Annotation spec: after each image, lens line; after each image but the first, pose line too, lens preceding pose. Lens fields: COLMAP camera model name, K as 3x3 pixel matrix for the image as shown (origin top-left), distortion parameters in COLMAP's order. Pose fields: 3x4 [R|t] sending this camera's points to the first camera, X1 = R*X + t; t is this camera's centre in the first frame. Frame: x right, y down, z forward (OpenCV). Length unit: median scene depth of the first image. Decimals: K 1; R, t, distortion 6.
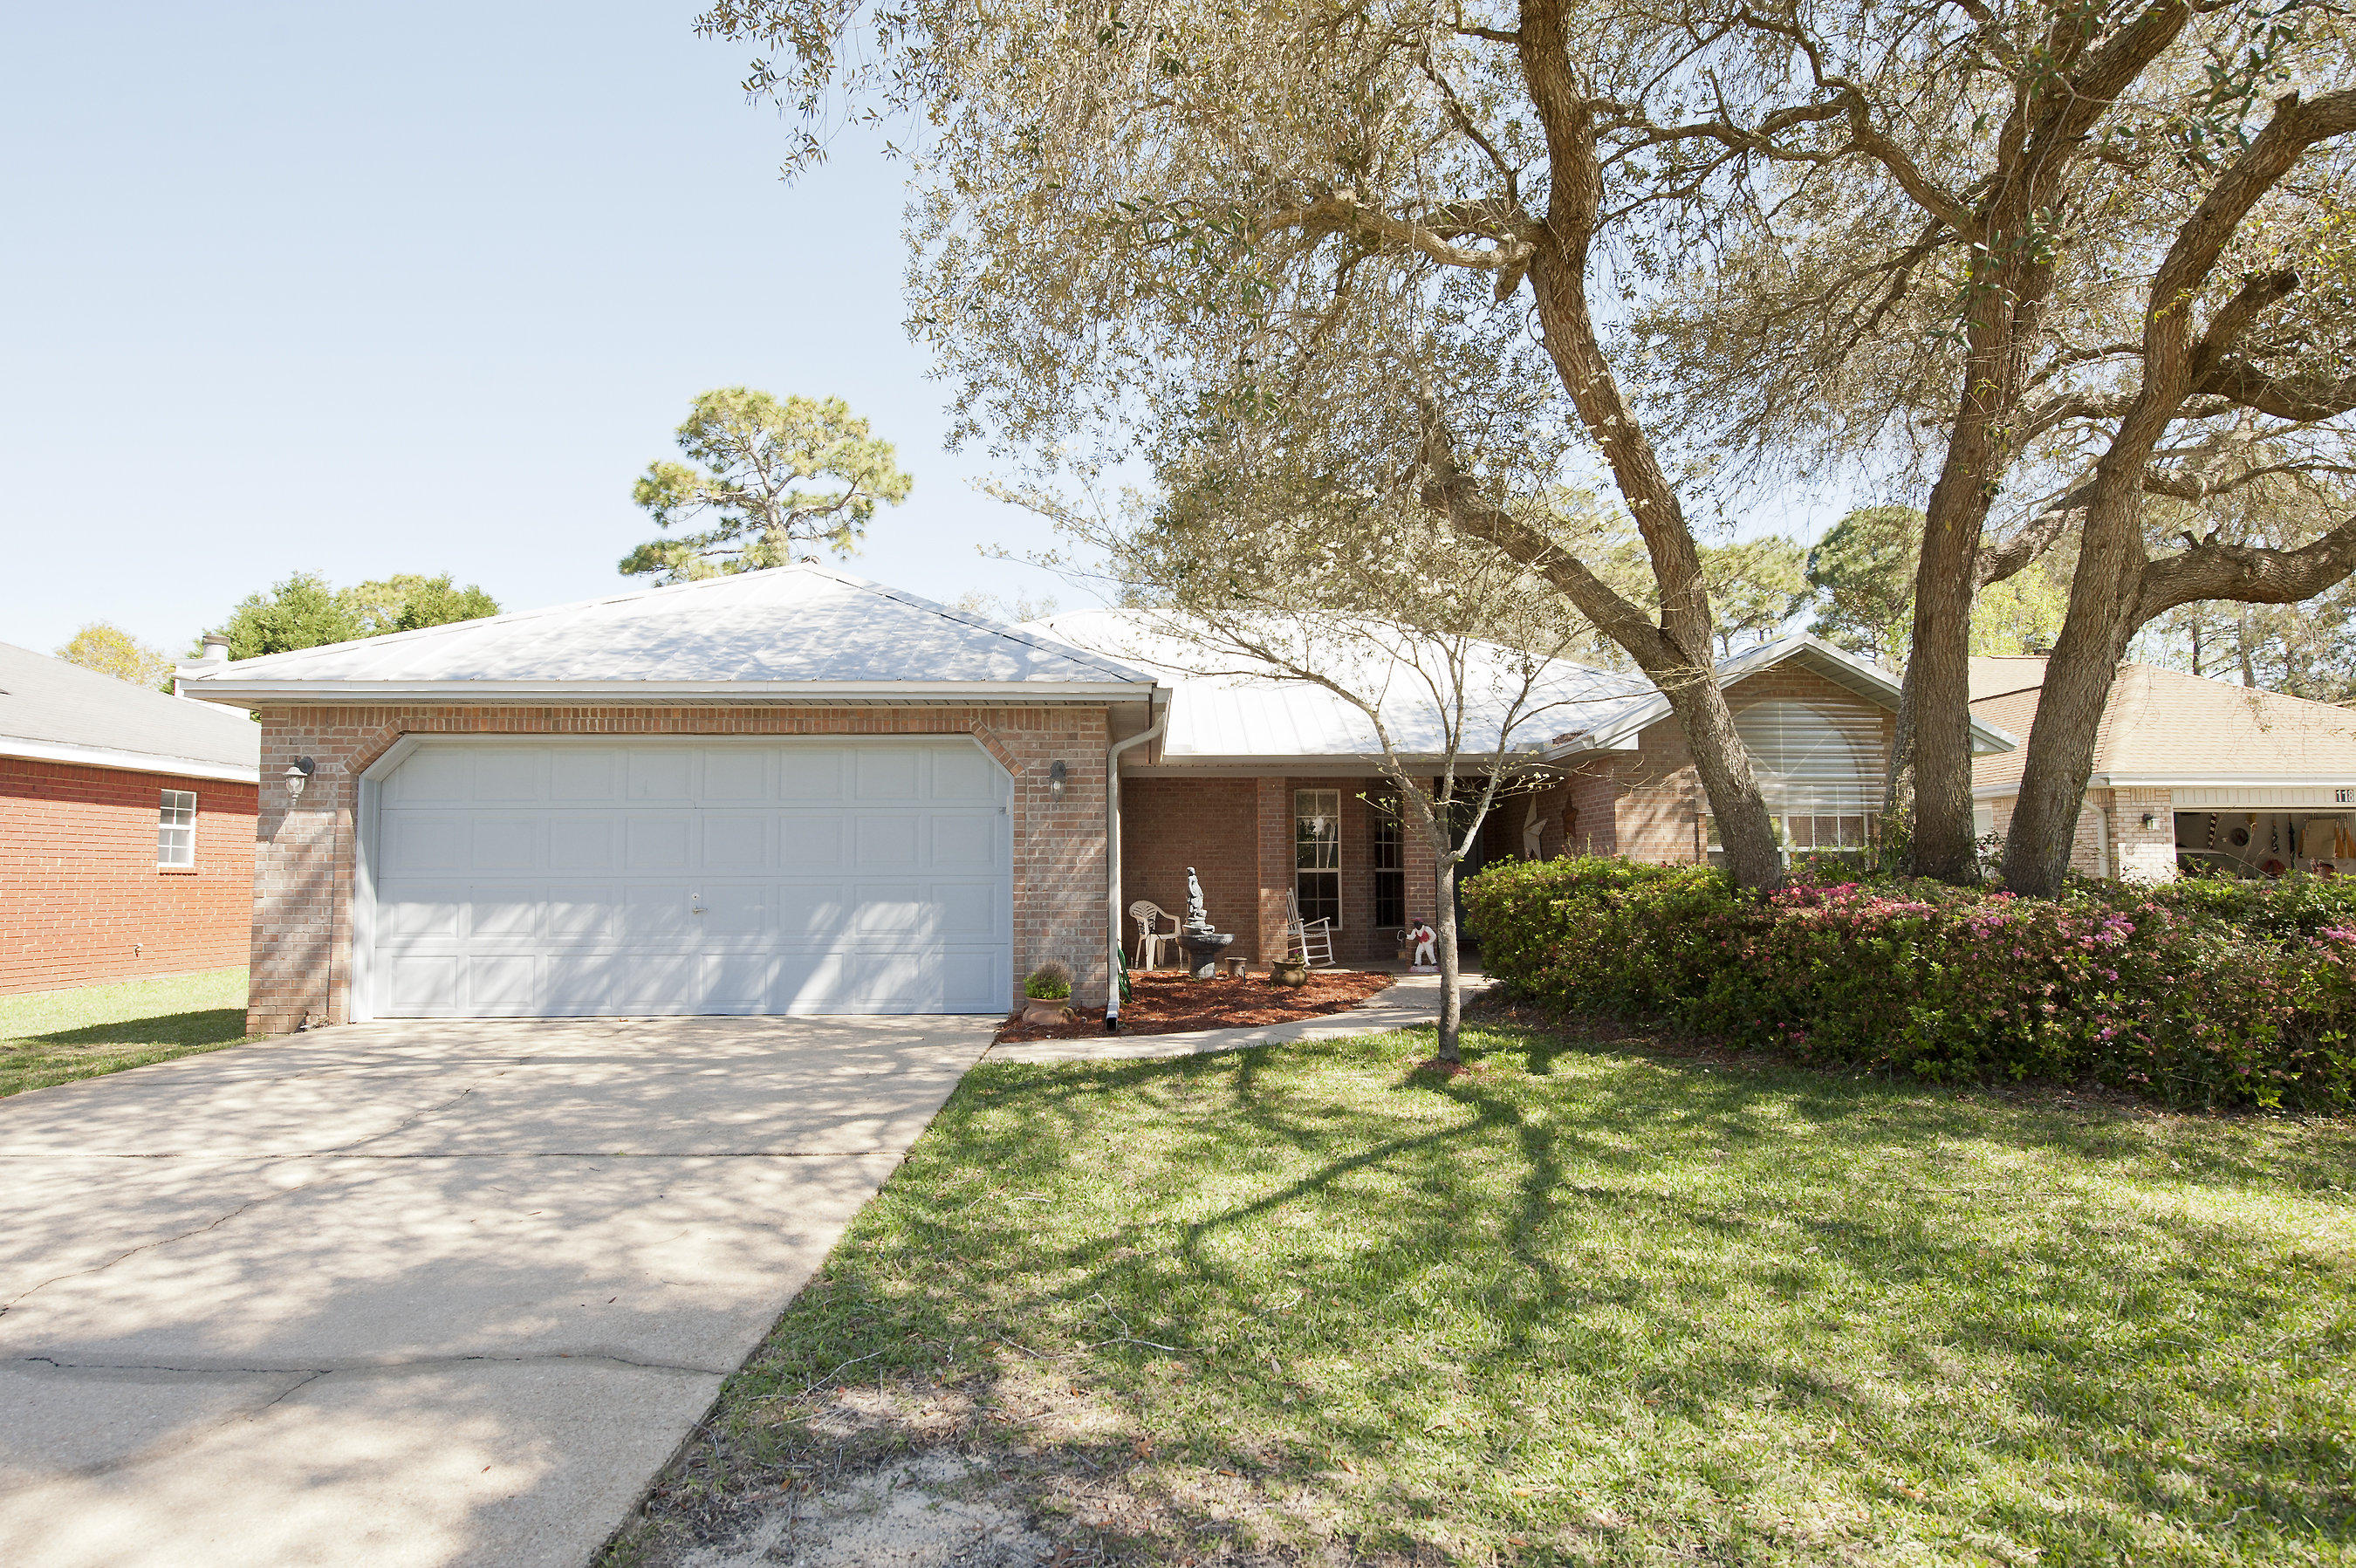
lens RADIAL K [[1217.4, 0, 1178.0], [0, 1217.4, 784.0], [0, 0, 1]] dist [-0.025579, 0.000124]
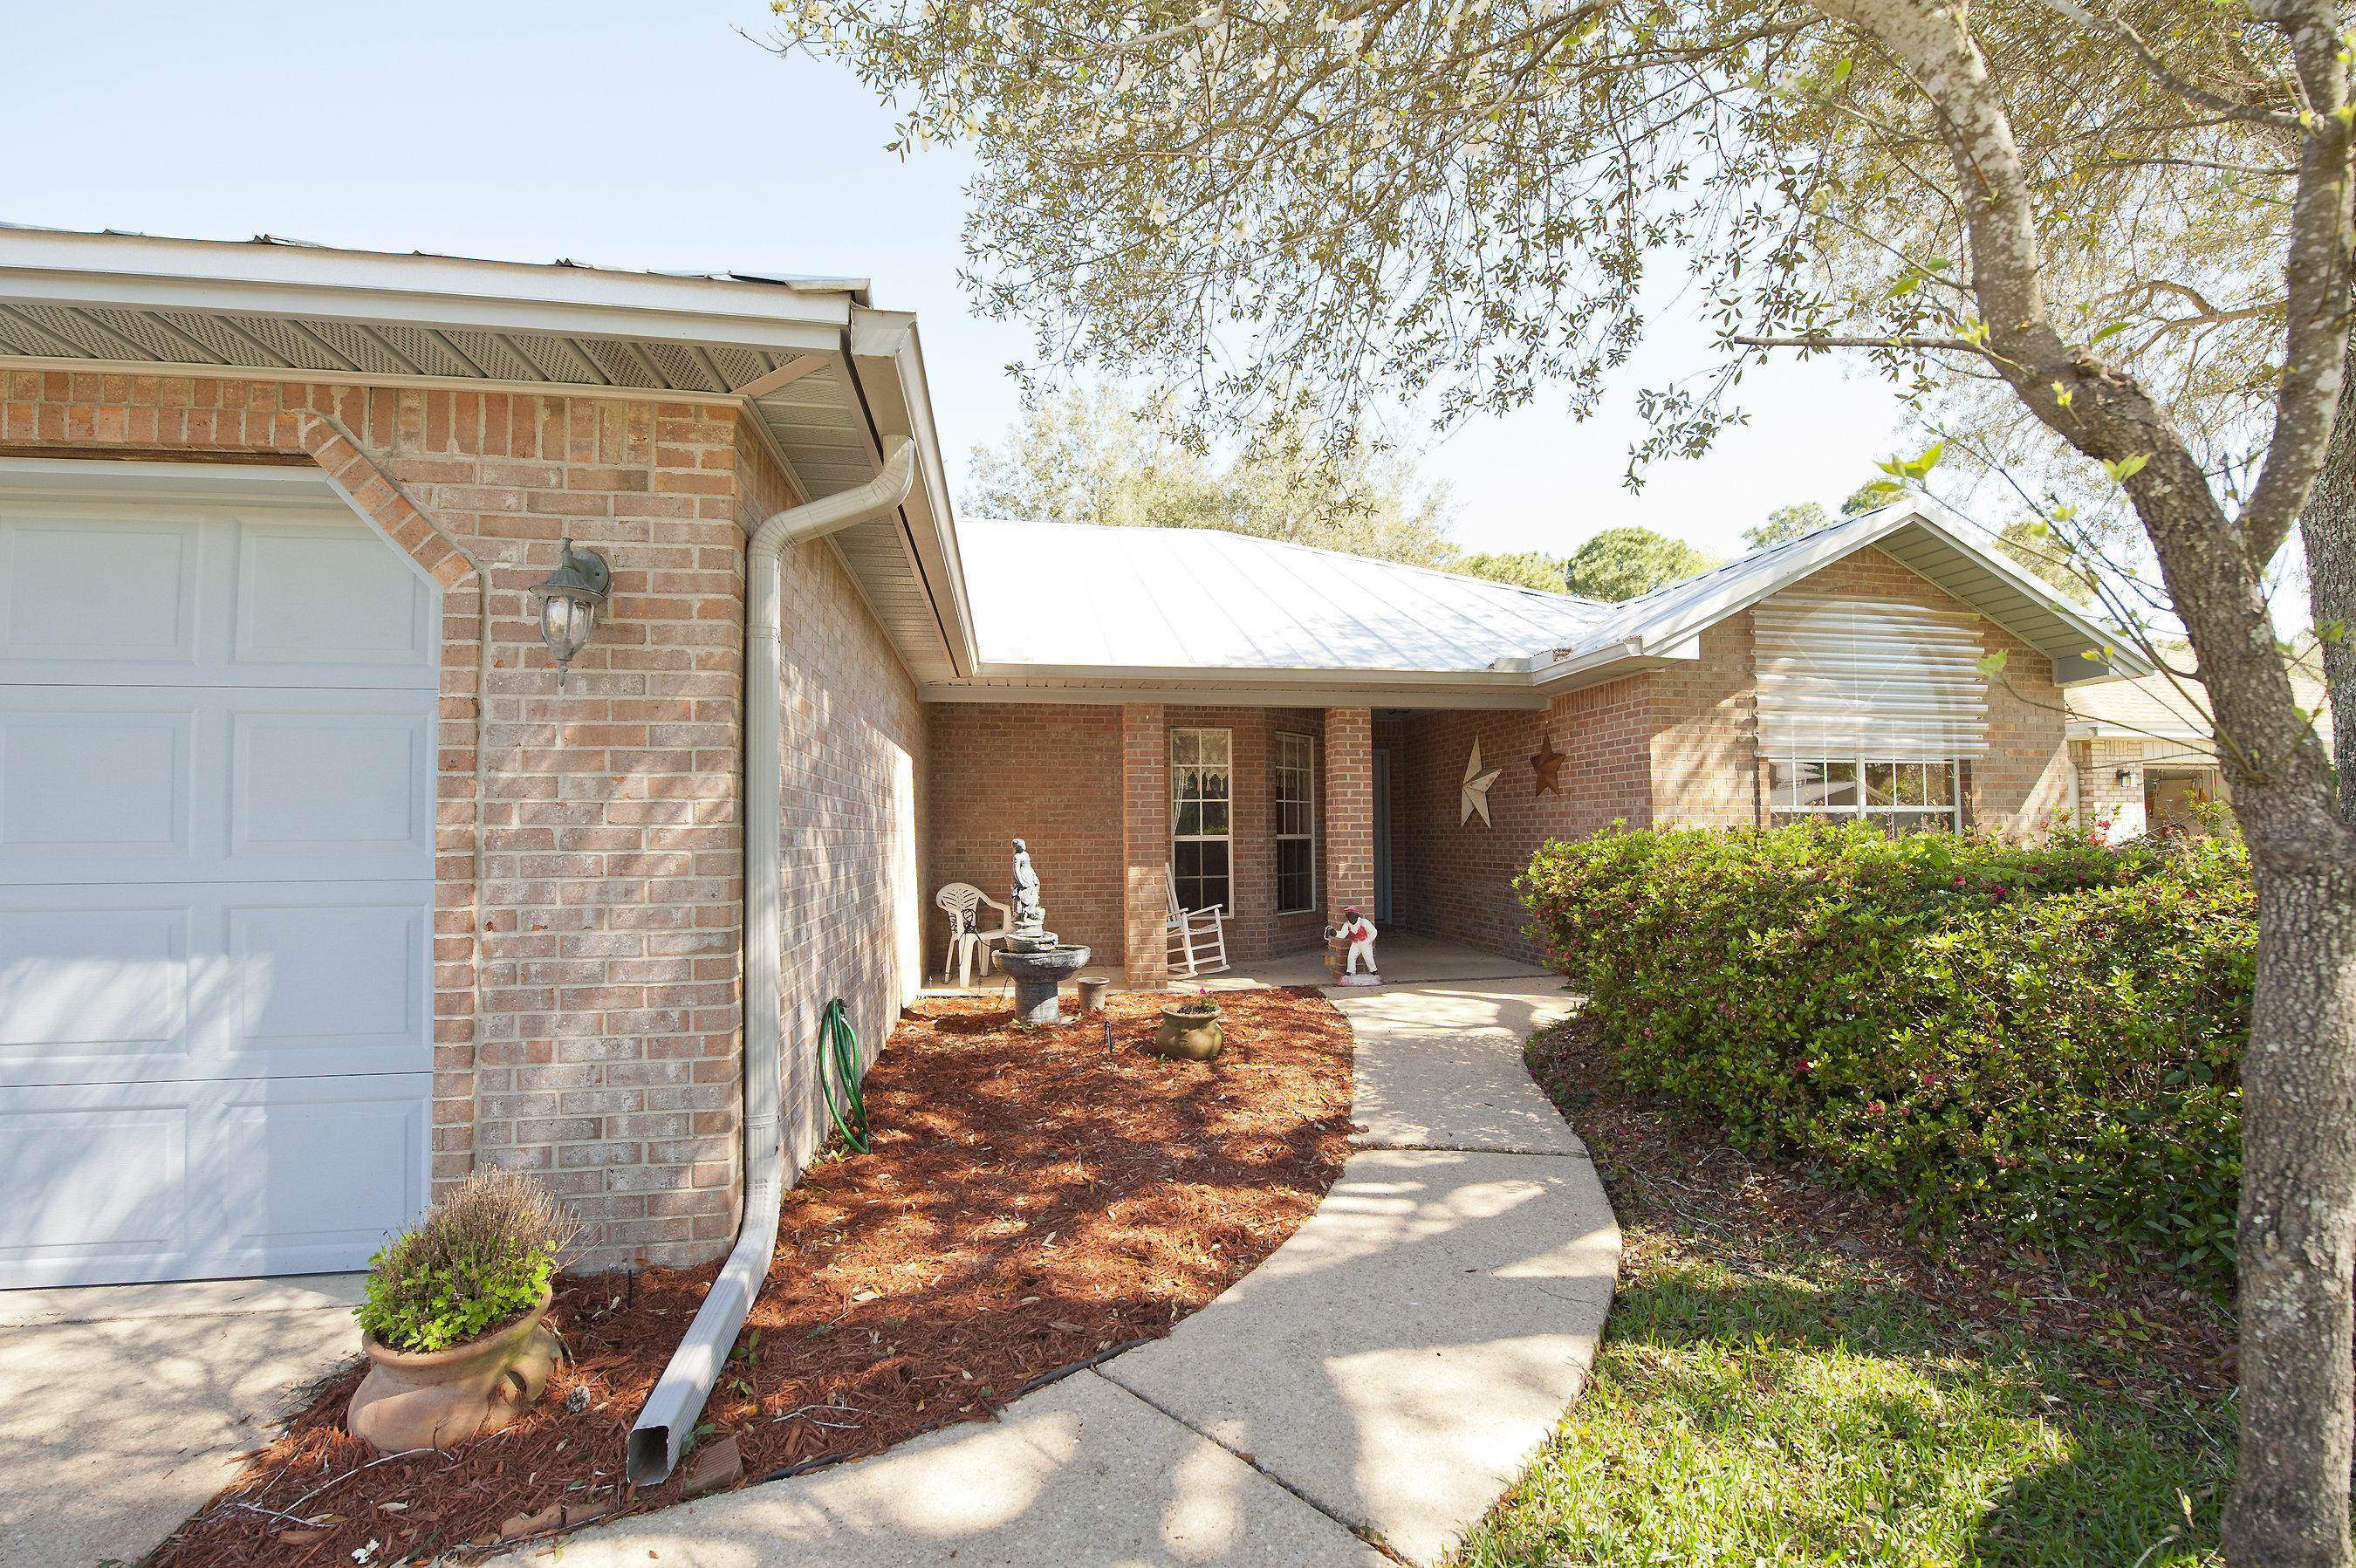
lens RADIAL K [[943.9, 0, 1185.9], [0, 943.9, 795.3], [0, 0, 1]] dist [-0.016803, -0.000838]
pose [[0.988015, 0.001171, 0.154351, 0.018500], [-0.006872, 0.999313, 0.036405, 0.026485], [-0.154202, -0.037029, 0.987345, 0.480246]]
